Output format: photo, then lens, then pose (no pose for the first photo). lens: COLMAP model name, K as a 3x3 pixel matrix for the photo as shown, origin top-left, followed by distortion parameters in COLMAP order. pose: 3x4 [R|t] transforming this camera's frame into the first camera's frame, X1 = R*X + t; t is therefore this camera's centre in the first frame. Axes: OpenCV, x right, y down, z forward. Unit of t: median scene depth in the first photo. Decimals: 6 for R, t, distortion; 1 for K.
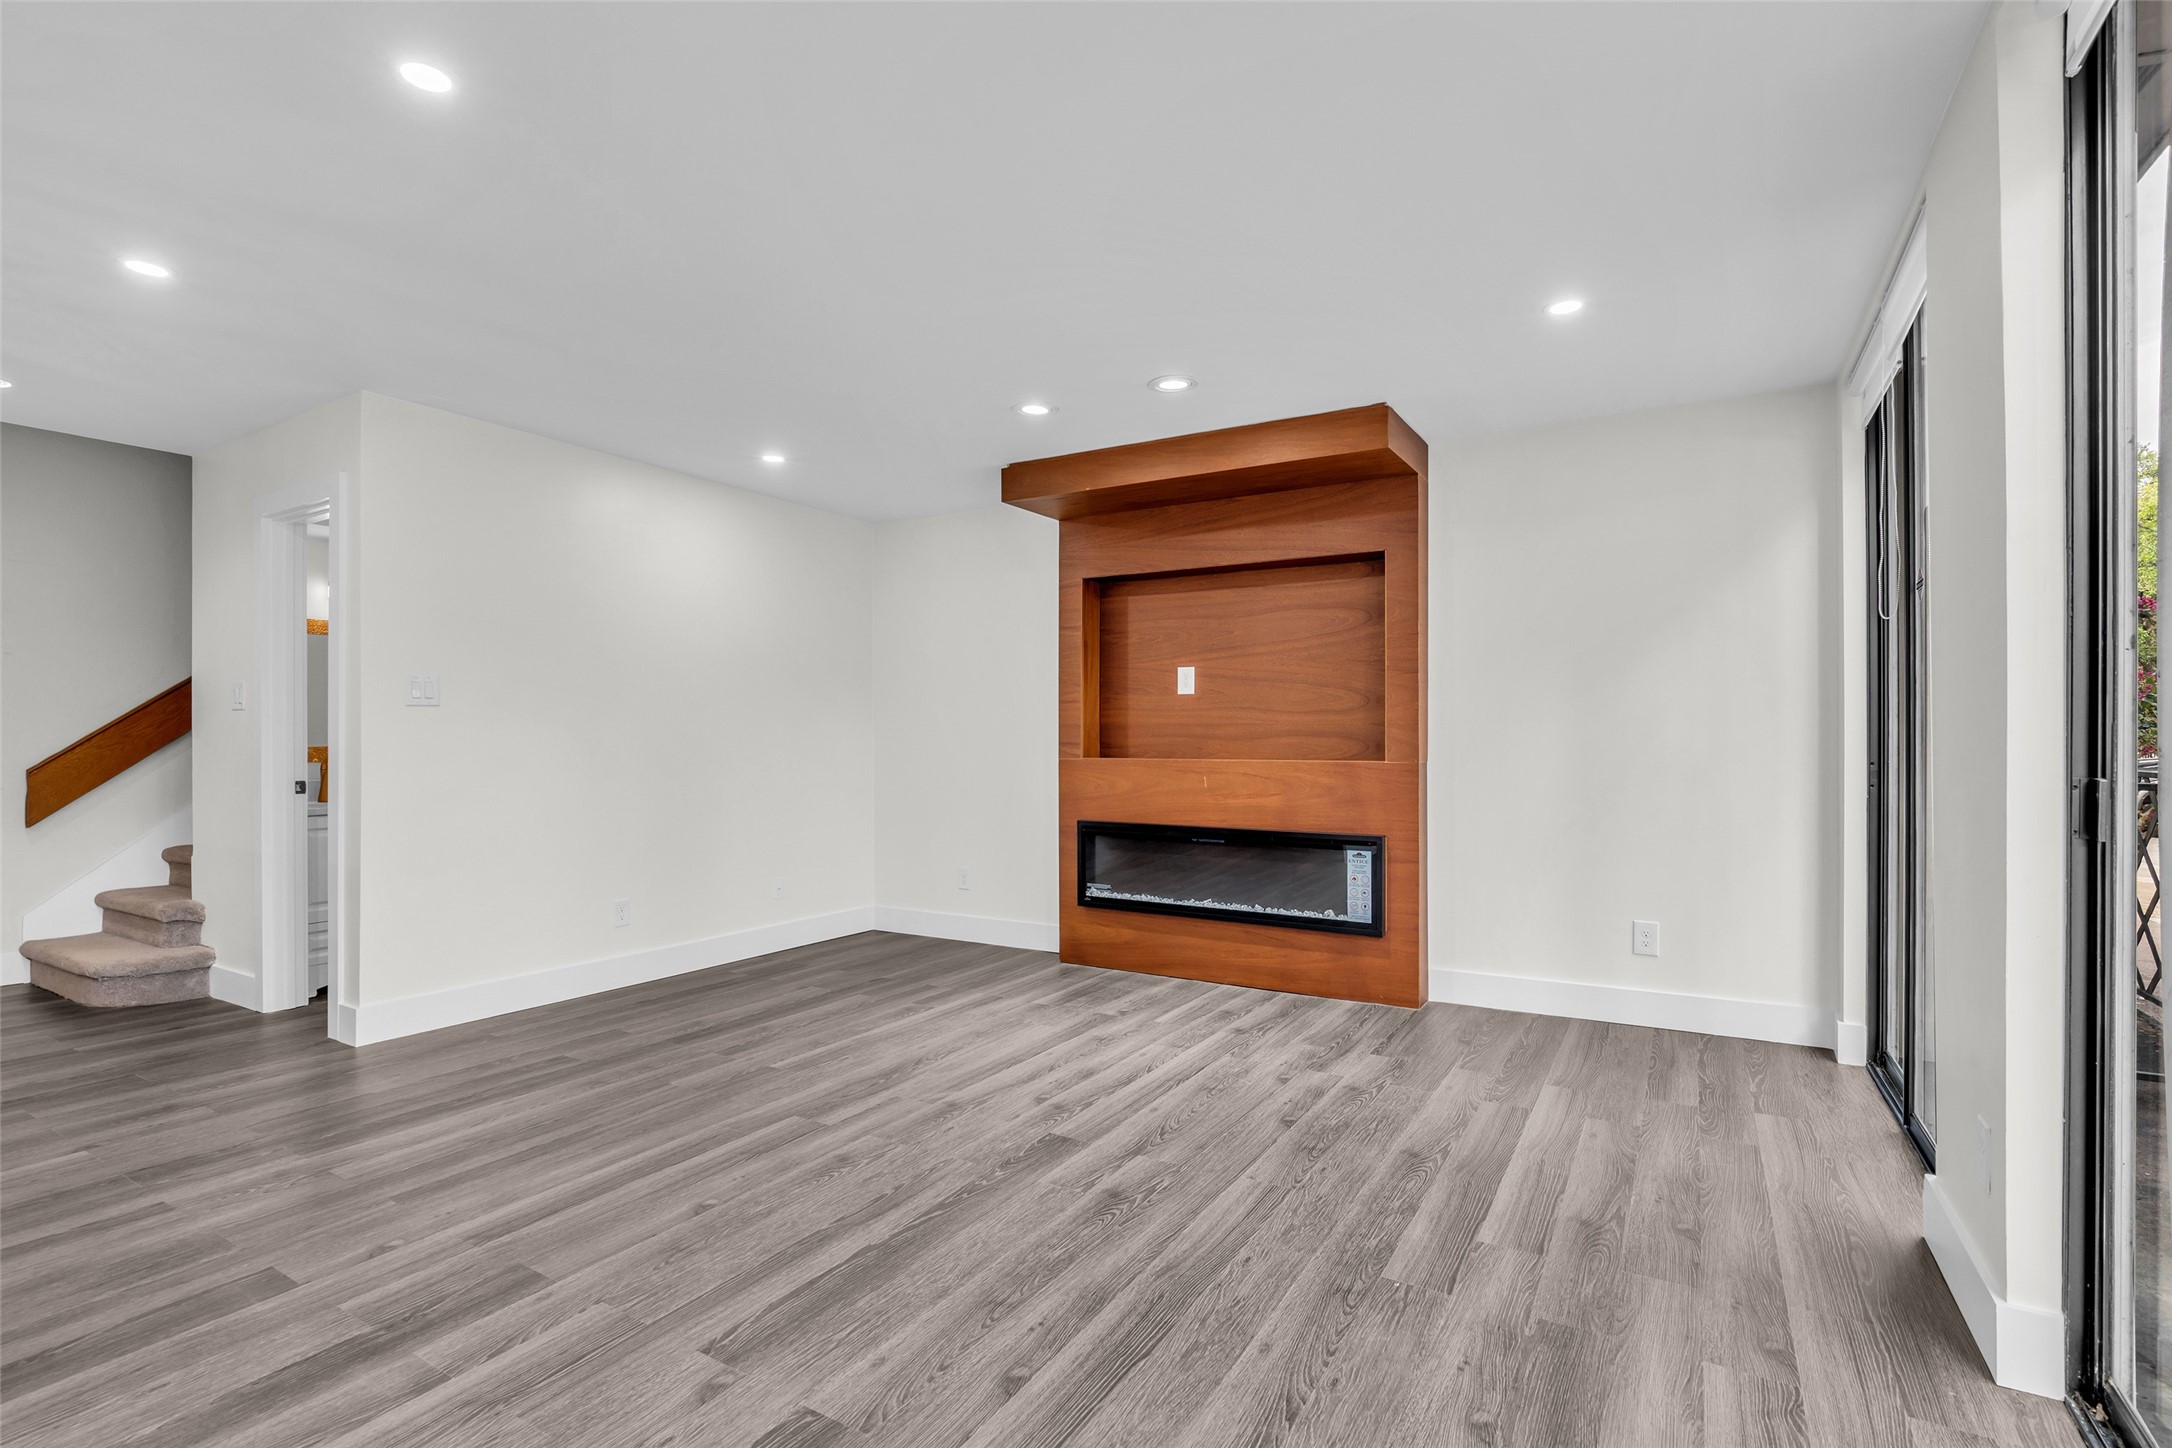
lens RADIAL K [[1013.7, 0, 1081.8], [0, 1013.7, 728.7], [0, 0, 1]] dist [-0.015966, 0.002247]
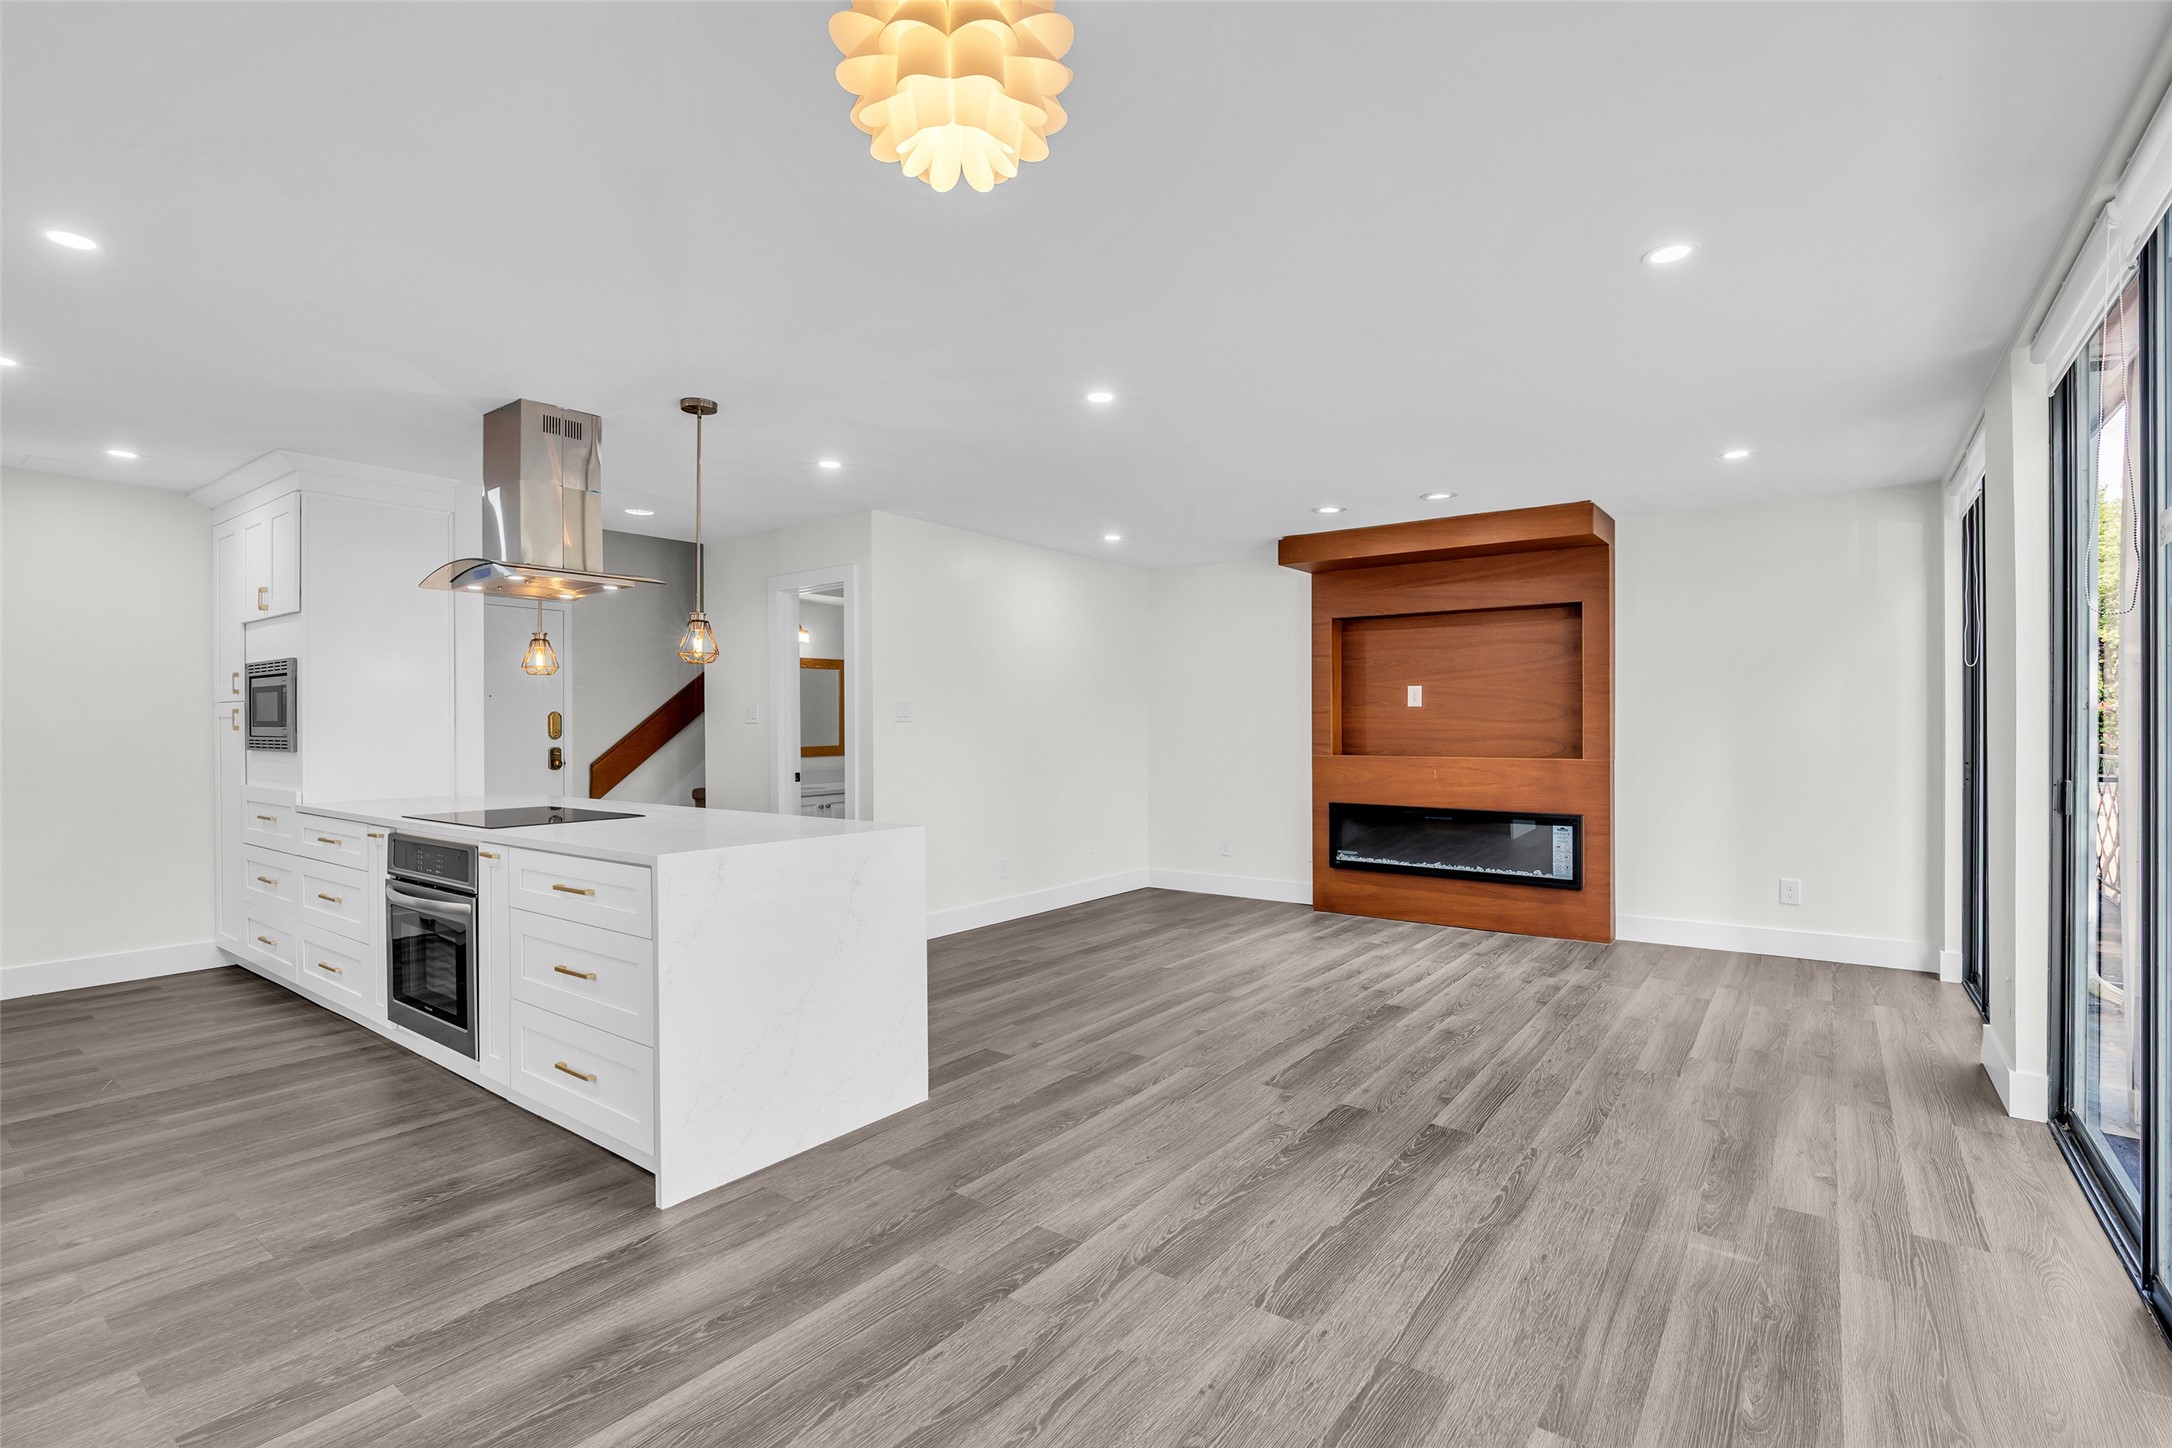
lens RADIAL K [[995.4, 0, 1080.7], [0, 995.4, 721.5], [0, 0, 1]] dist [-0.015083, 0.000772]
pose [[0.994859, -0.003363, -0.101211, -0.240502], [0.004091, 0.999967, 0.006986, -0.031174], [0.101184, -0.007364, 0.994840, -0.391593]]
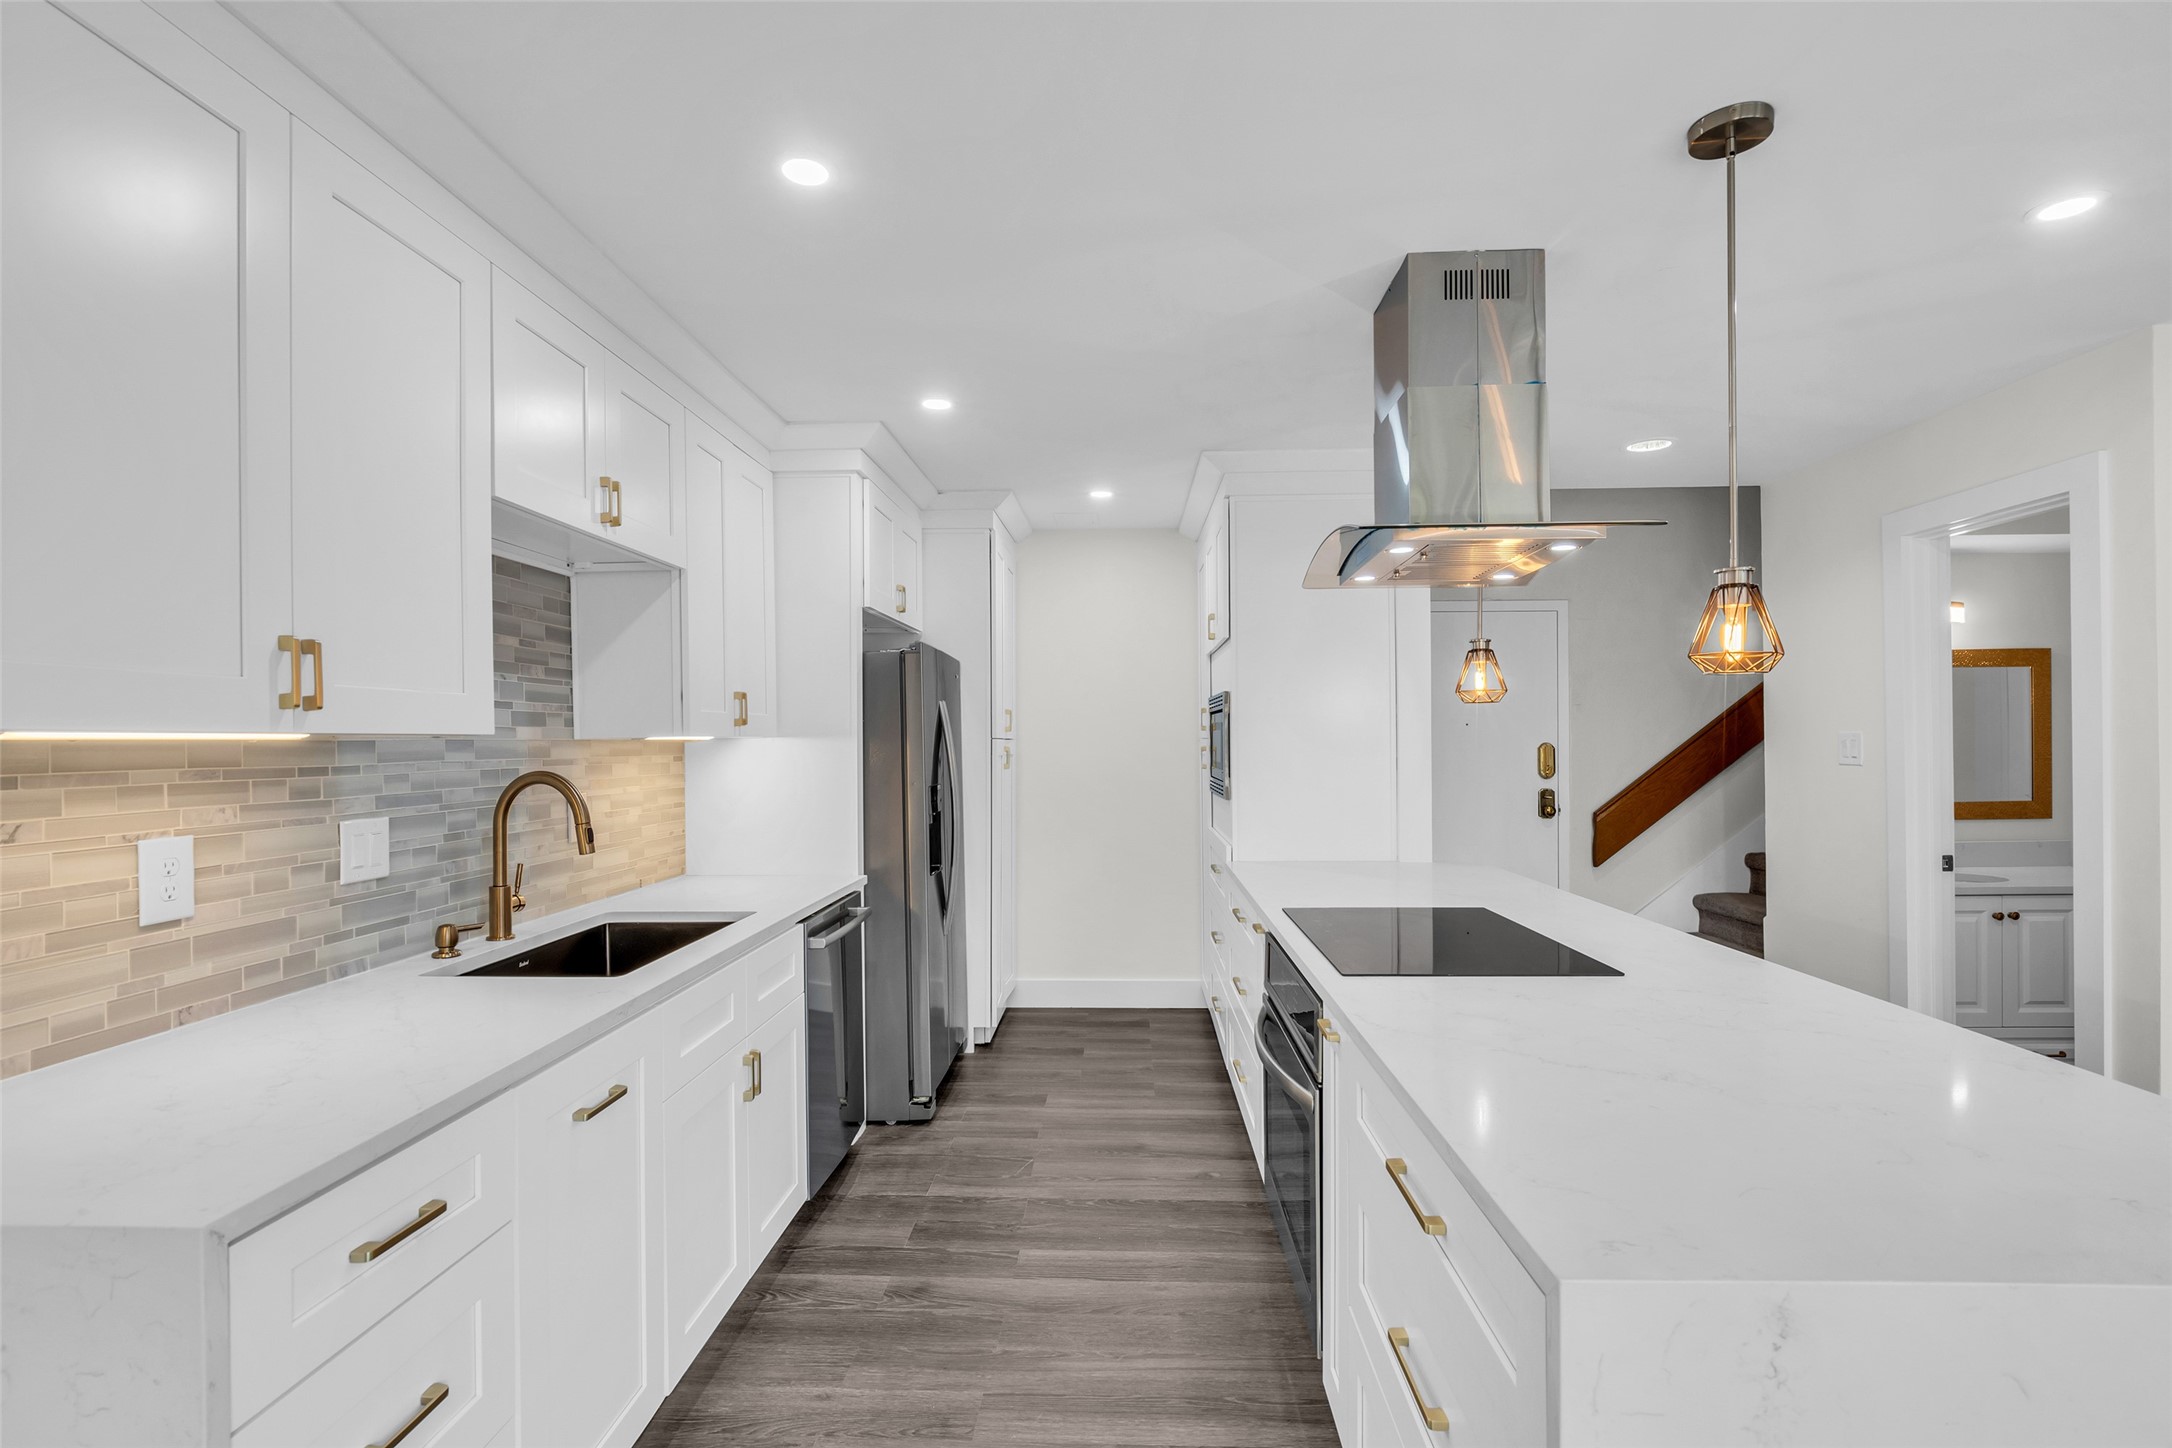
lens RADIAL K [[999.8, 0, 1096.6], [0, 999.8, 740.8], [0, 0, 1]] dist [-0.012841, 0.001172]
pose [[0.487617, -0.002371, -0.873054, -0.435566], [0.014933, 0.999873, 0.005625, -0.057041], [0.872930, -0.015780, 0.487590, 0.018436]]
